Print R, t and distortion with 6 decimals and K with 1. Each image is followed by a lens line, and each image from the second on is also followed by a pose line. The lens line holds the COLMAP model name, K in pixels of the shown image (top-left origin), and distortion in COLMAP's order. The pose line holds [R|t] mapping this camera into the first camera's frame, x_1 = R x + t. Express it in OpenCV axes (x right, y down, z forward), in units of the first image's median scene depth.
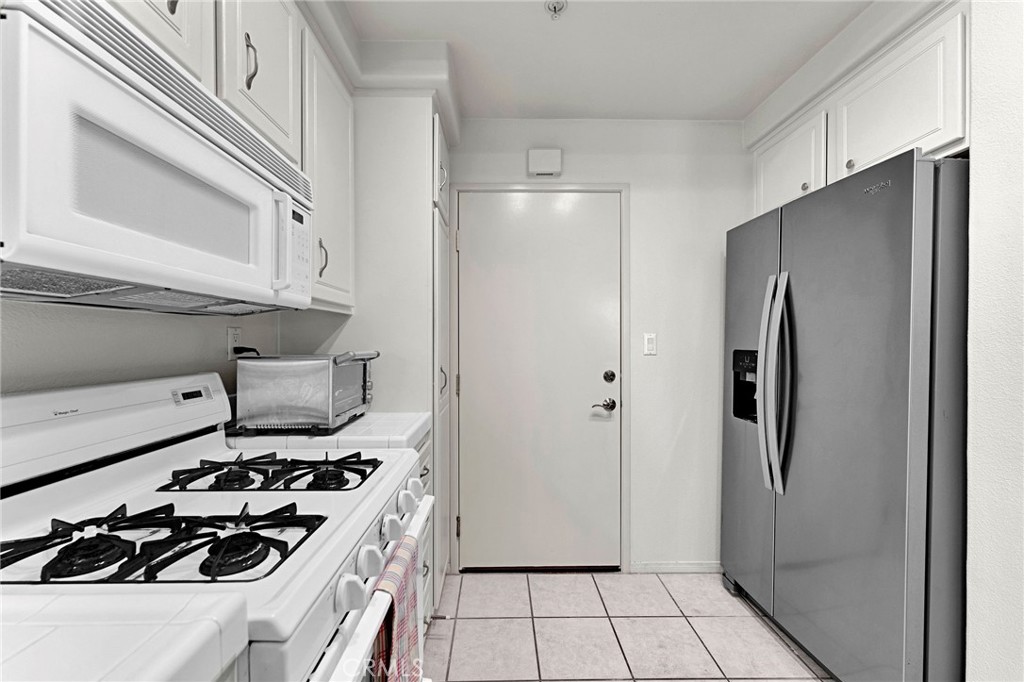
lens RADIAL K [[417.5, 0, 508.9], [0, 417.5, 345.5], [0, 0, 1]] dist [-0.000990, 0.001859]
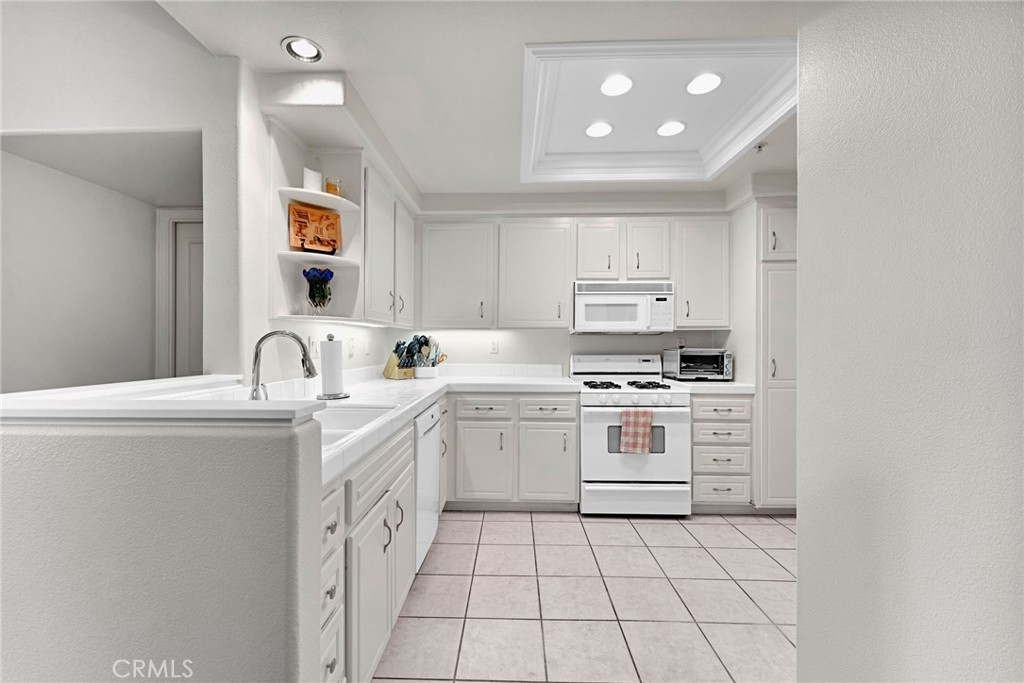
lens RADIAL K [[417.5, 0, 501.9], [0, 417.5, 344.0], [0, 0, 1]] dist [-0.000990, 0.001859]
pose [[-0.064848, 0.006699, -0.997873, 2.205758], [-0.007559, 0.999945, 0.007204, -0.020815], [0.997866, 0.008010, -0.064794, 0.100561]]
